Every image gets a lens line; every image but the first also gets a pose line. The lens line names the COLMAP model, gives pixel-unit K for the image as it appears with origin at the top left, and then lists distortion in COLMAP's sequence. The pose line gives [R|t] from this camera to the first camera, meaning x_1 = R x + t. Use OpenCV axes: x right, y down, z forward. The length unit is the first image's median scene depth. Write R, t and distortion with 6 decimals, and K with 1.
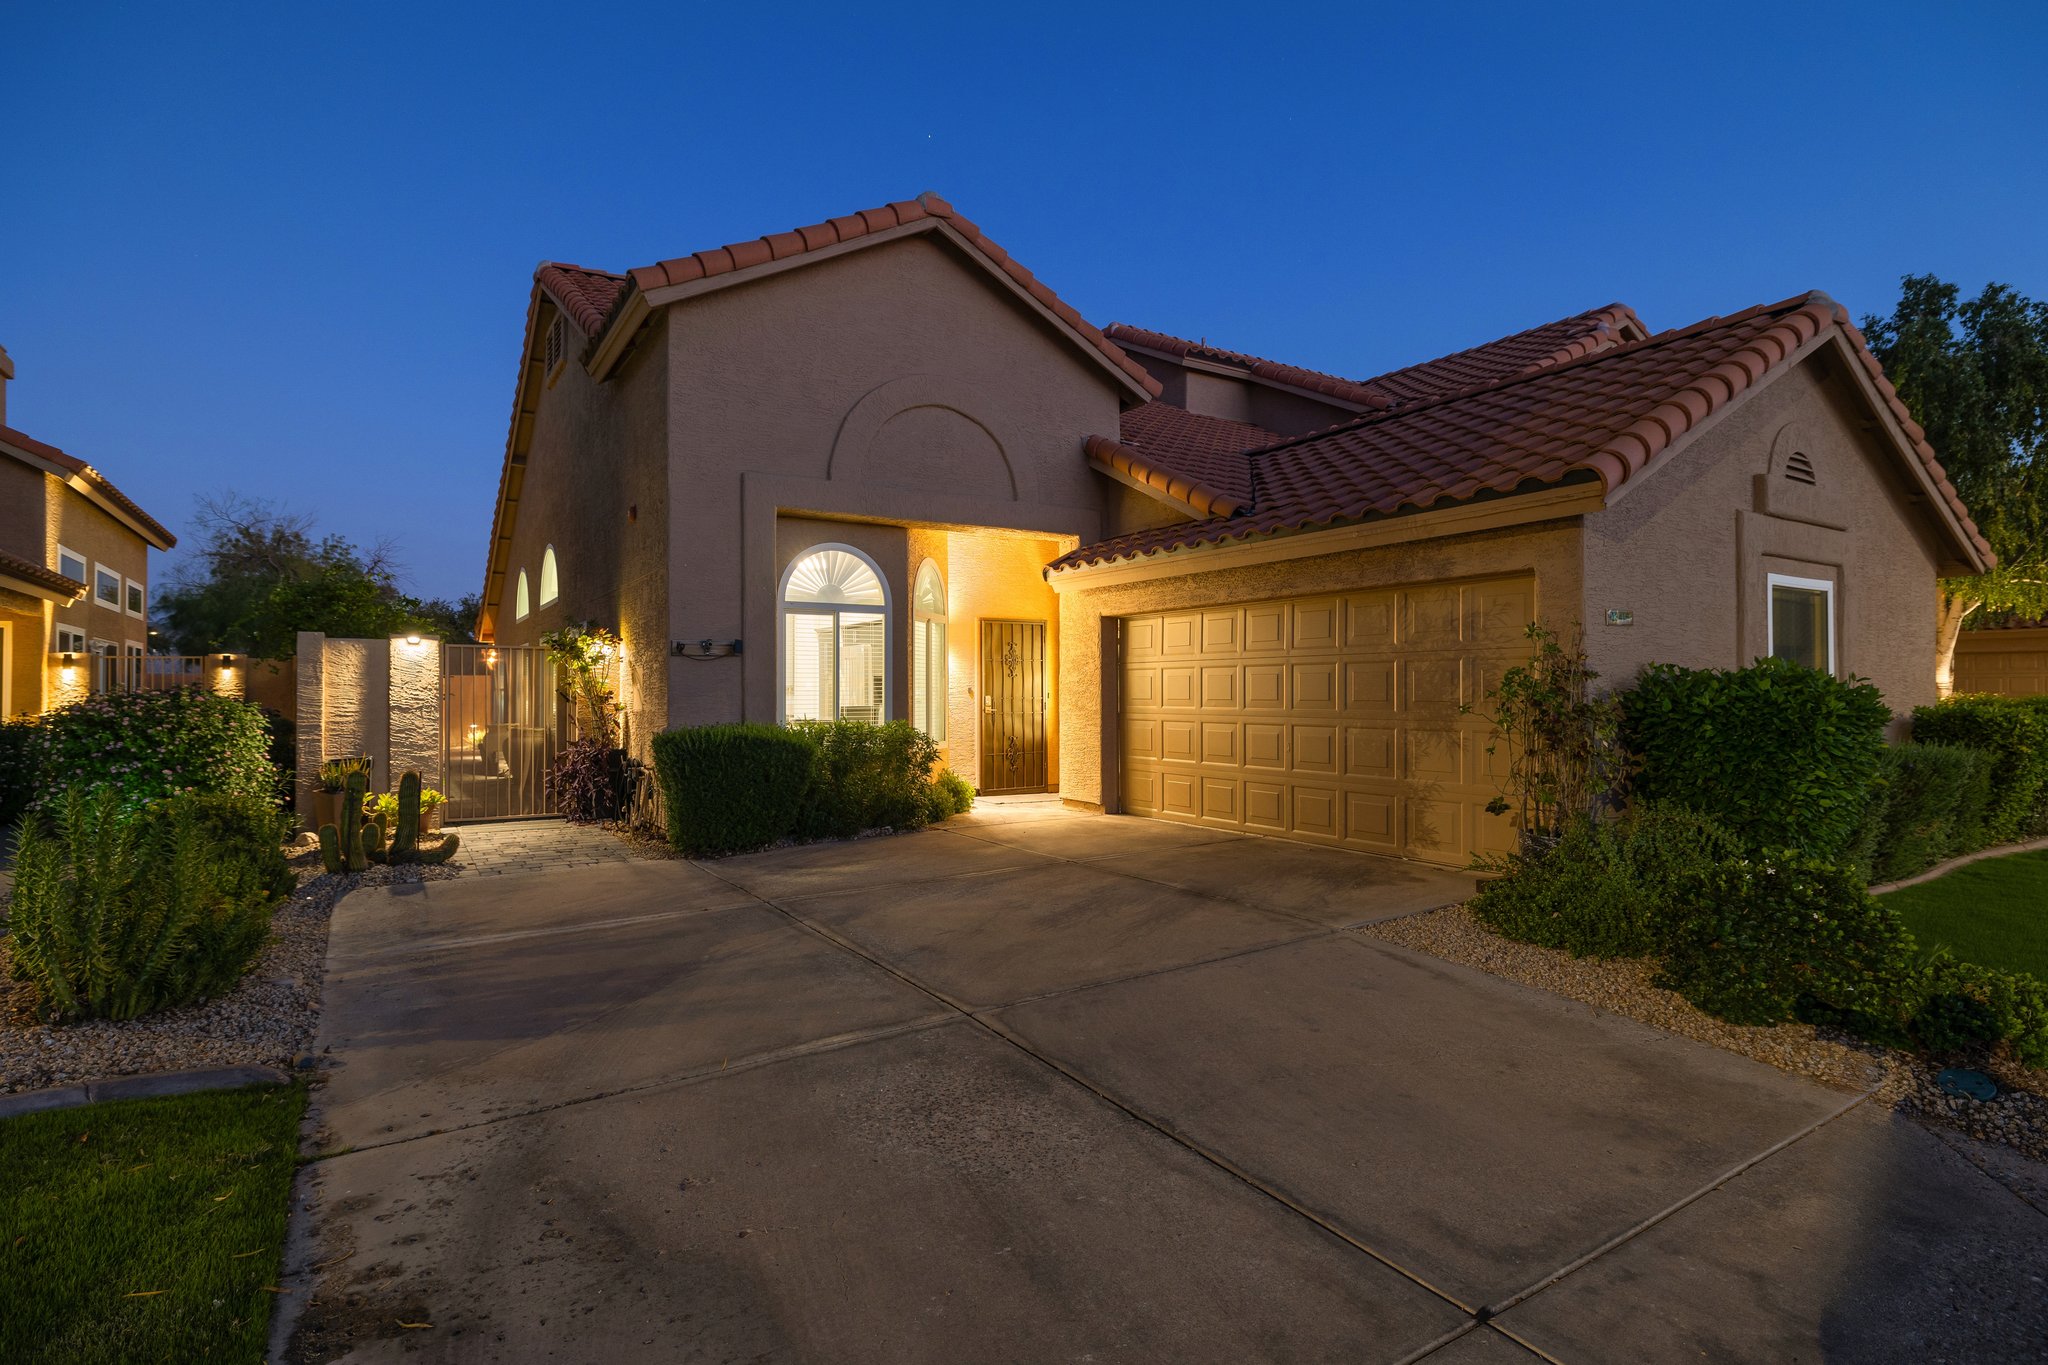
lens RADIAL K [[1020.4, 0, 1026.6], [0, 1020.4, 681.5], [0, 0, 1]] dist [-0.003592, 0.000599]
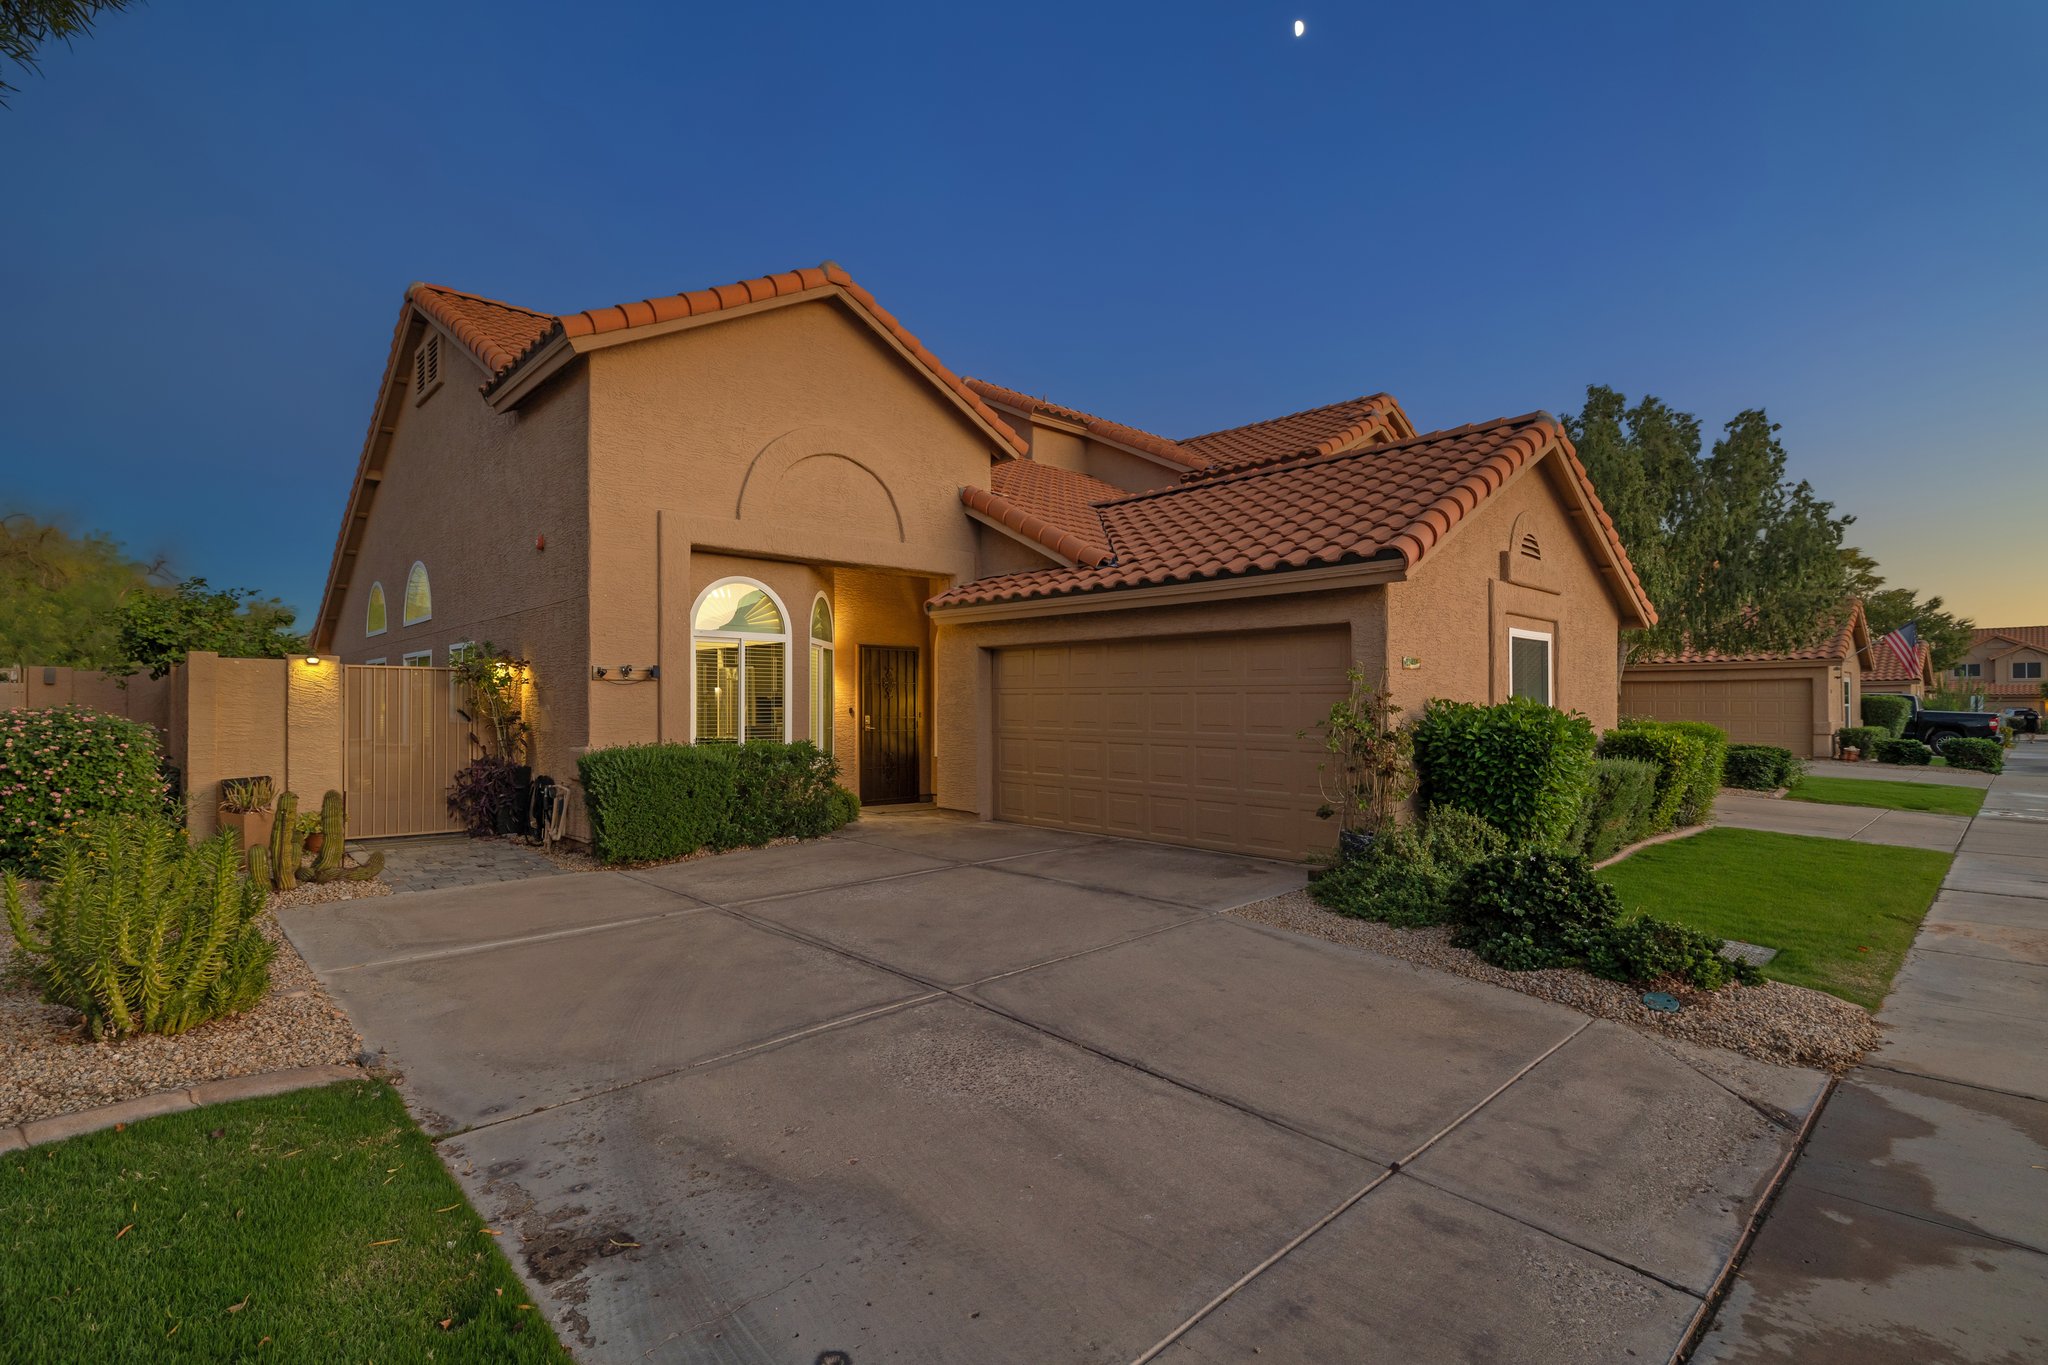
lens RADIAL K [[960.6, 0, 1022.2], [0, 960.6, 692.0], [0, 0, 1]] dist [-0.006095, -0.000438]
pose [[0.982062, 0.009062, 0.188342, -0.111895], [-0.008809, 0.999959, -0.002181, -0.017127], [-0.188354, 0.000483, 0.982101, -0.081950]]
